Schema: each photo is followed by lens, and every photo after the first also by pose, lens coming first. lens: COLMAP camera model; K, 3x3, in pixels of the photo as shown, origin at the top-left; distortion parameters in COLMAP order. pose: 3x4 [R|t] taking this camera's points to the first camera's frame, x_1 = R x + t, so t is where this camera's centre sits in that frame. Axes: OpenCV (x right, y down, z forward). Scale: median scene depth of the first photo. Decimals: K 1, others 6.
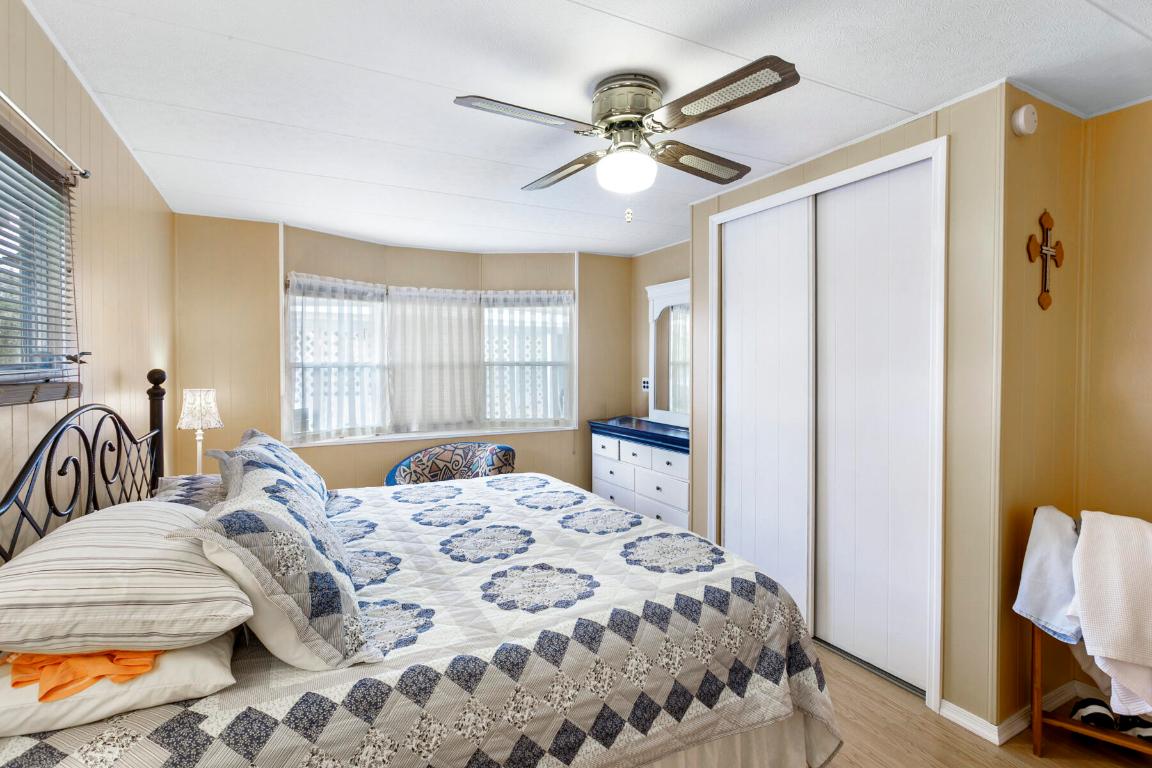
lens RADIAL K [[555.3, 0, 579.1], [0, 555.3, 363.7], [0, 0, 1]] dist [0.001084, 0.000078]
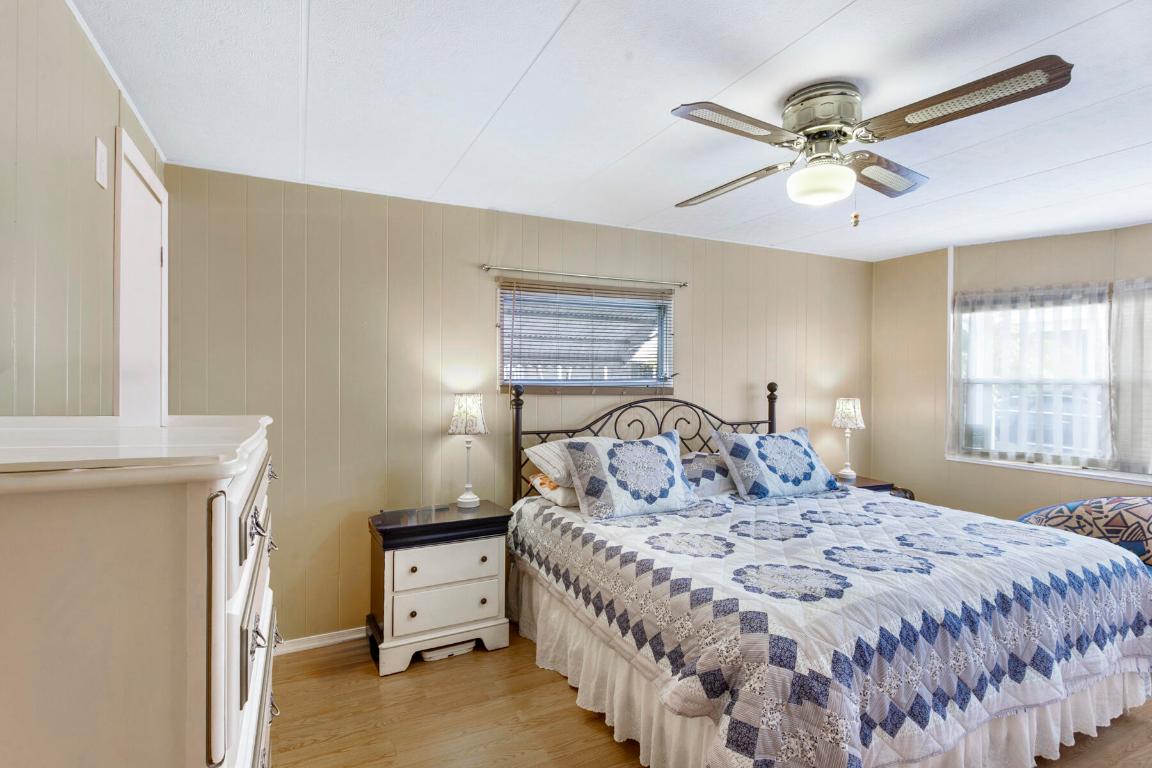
lens RADIAL K [[577.3, 0, 578.2], [0, 577.3, 375.6], [0, 0, 1]] dist [0.000584, 0.000626]
pose [[-0.032444, -0.000367, -0.999474, 1.032048], [-0.003645, 0.999993, -0.000249, -0.007833], [0.999467, 0.003635, -0.032445, 0.589899]]
